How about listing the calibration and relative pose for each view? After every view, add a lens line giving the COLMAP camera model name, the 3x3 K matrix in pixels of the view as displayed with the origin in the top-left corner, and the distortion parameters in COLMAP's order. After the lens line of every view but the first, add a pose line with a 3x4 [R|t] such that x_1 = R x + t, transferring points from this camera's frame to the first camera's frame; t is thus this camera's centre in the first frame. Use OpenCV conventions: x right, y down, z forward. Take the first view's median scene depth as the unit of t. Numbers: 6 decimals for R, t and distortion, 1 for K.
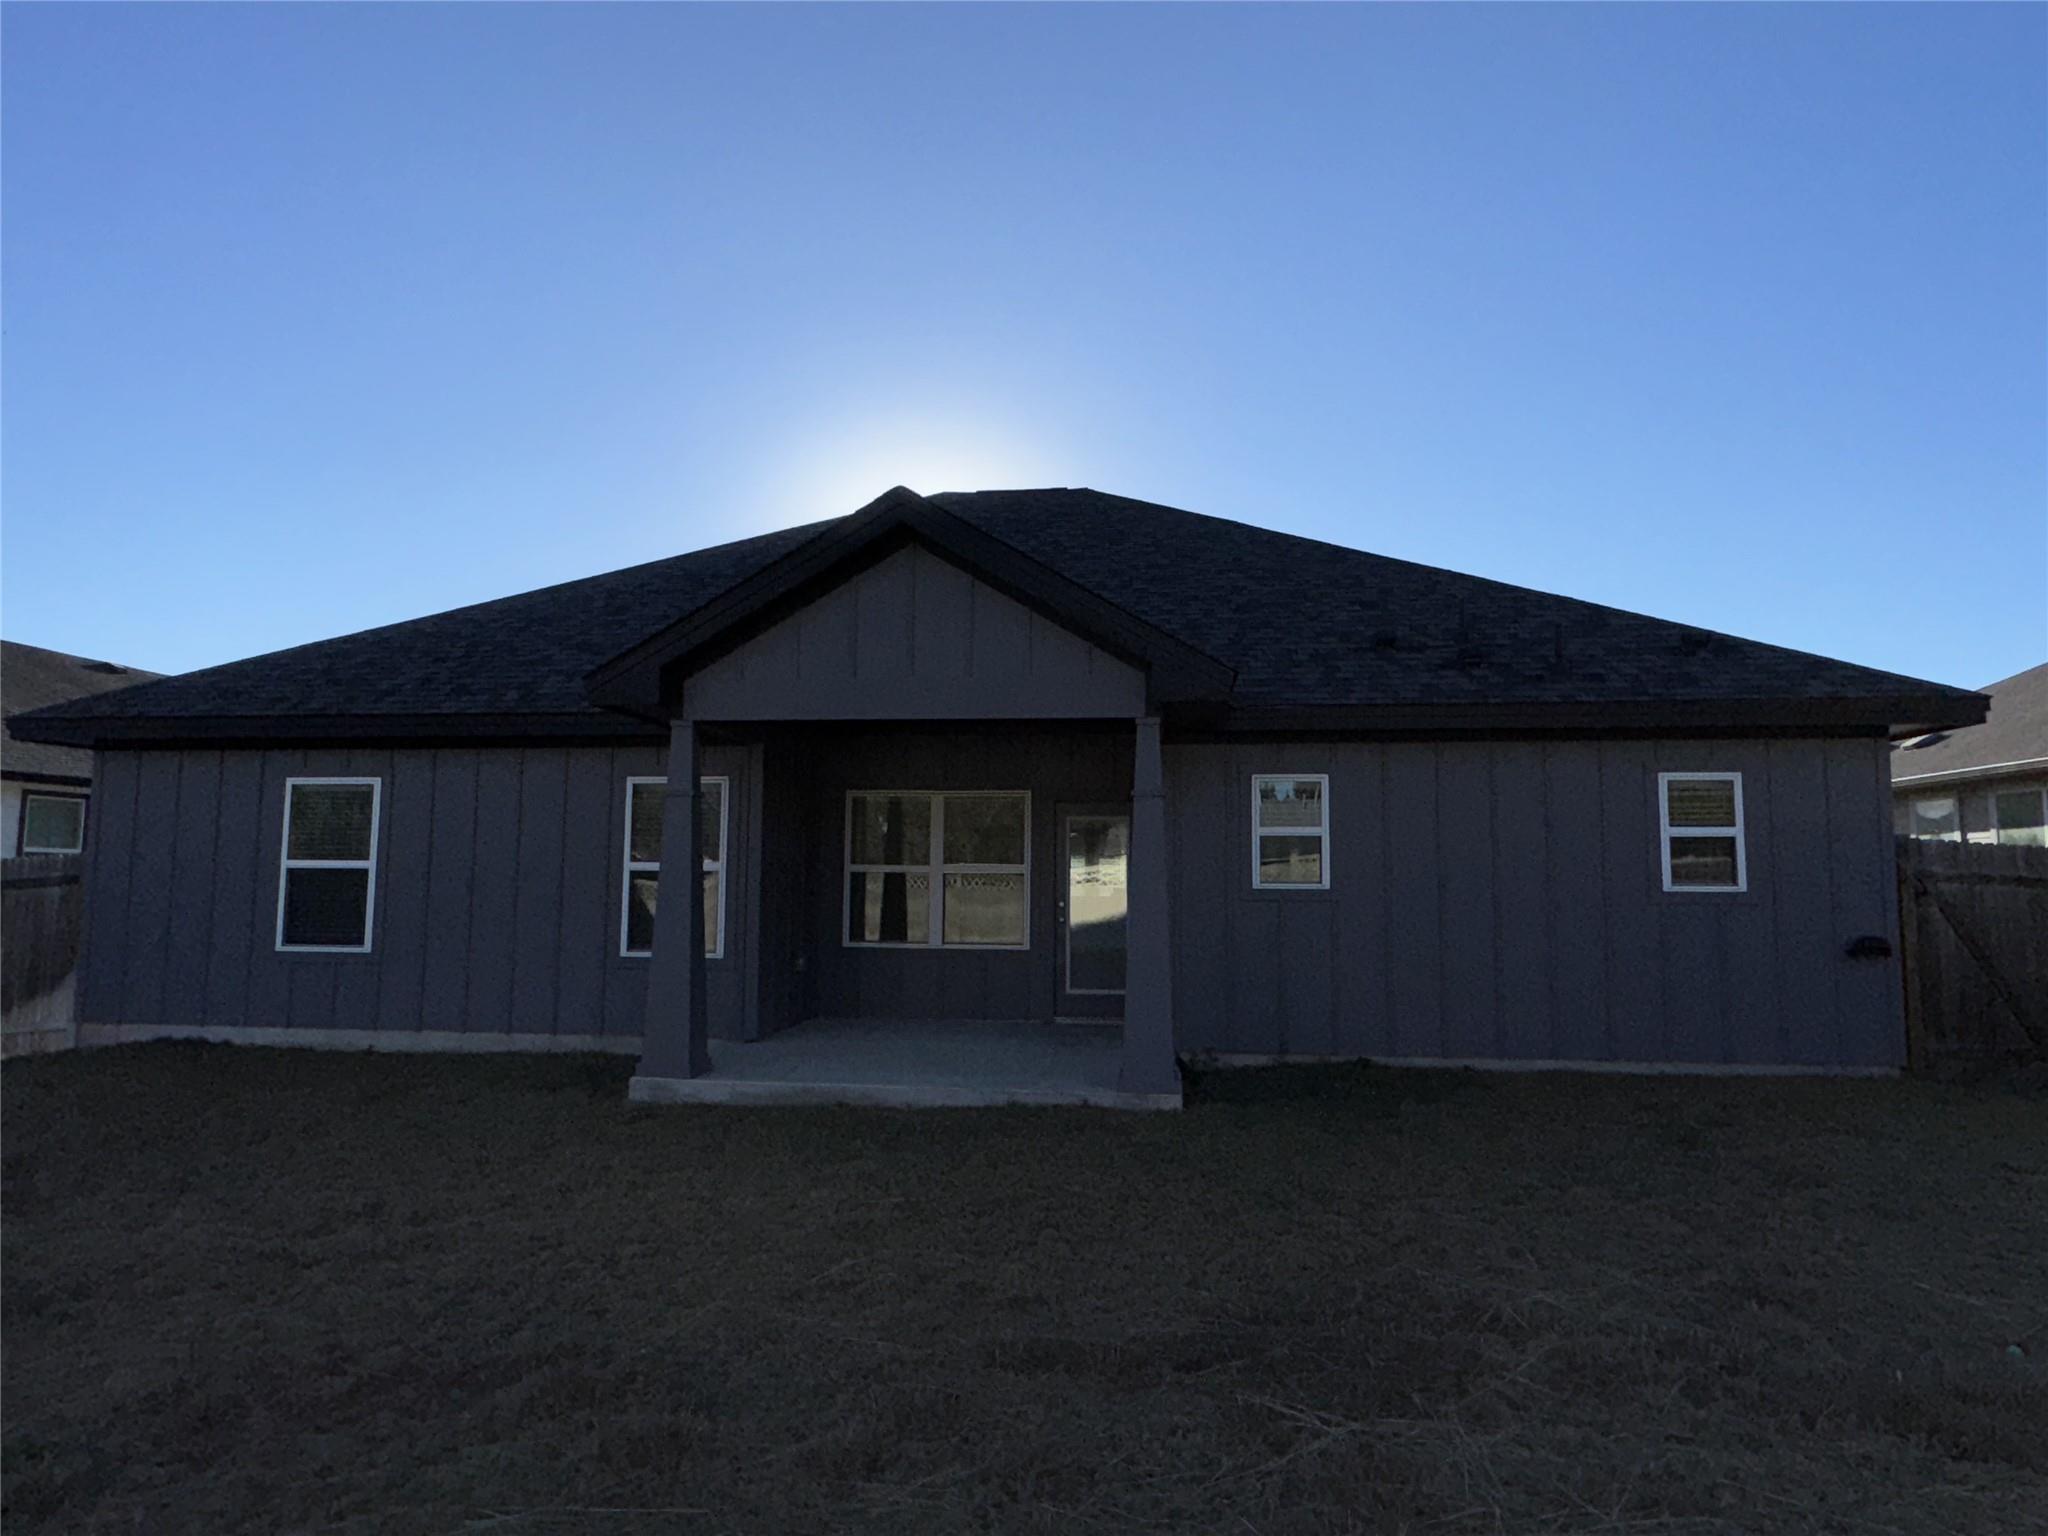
lens RADIAL K [[1223.2, 0, 1018.6], [0, 1223.2, 772.5], [0, 0, 1]] dist [-0.007415, -0.003009]
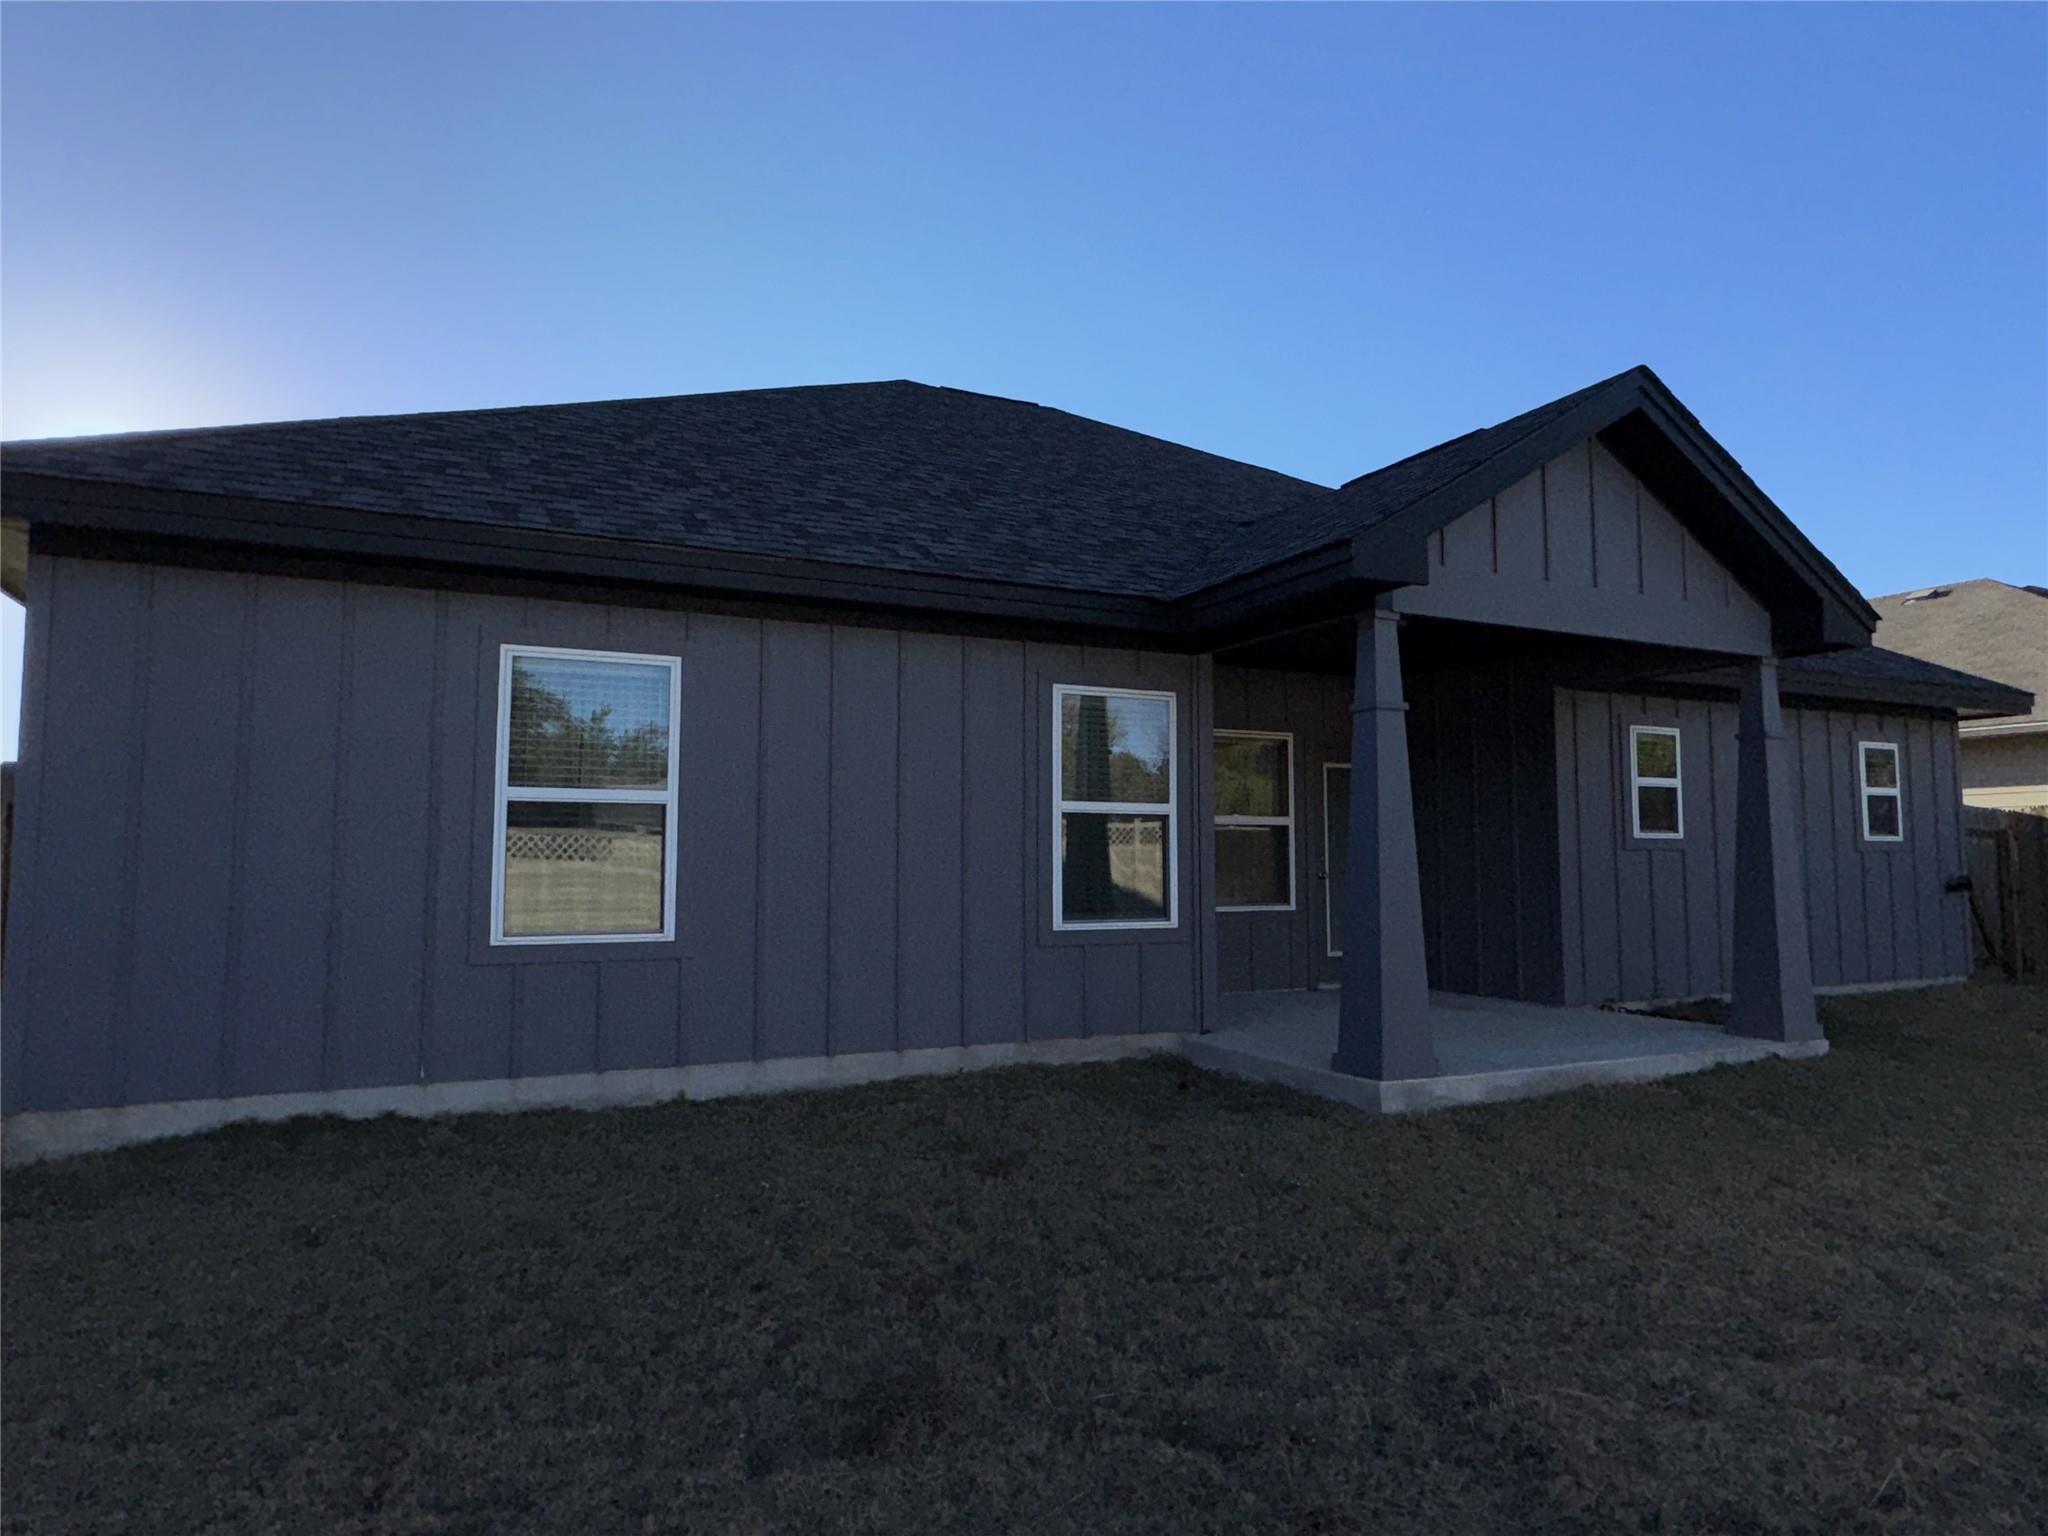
lens RADIAL K [[1223.2, 0, 1013.1], [0, 1223.2, 761.8], [0, 0, 1]] dist [-0.007415, -0.003009]
pose [[0.842483, 0.037445, 0.537419, -0.791230], [-0.041633, 0.999124, -0.004349, 0.058794], [-0.537111, -0.018710, 0.843304, 0.432685]]
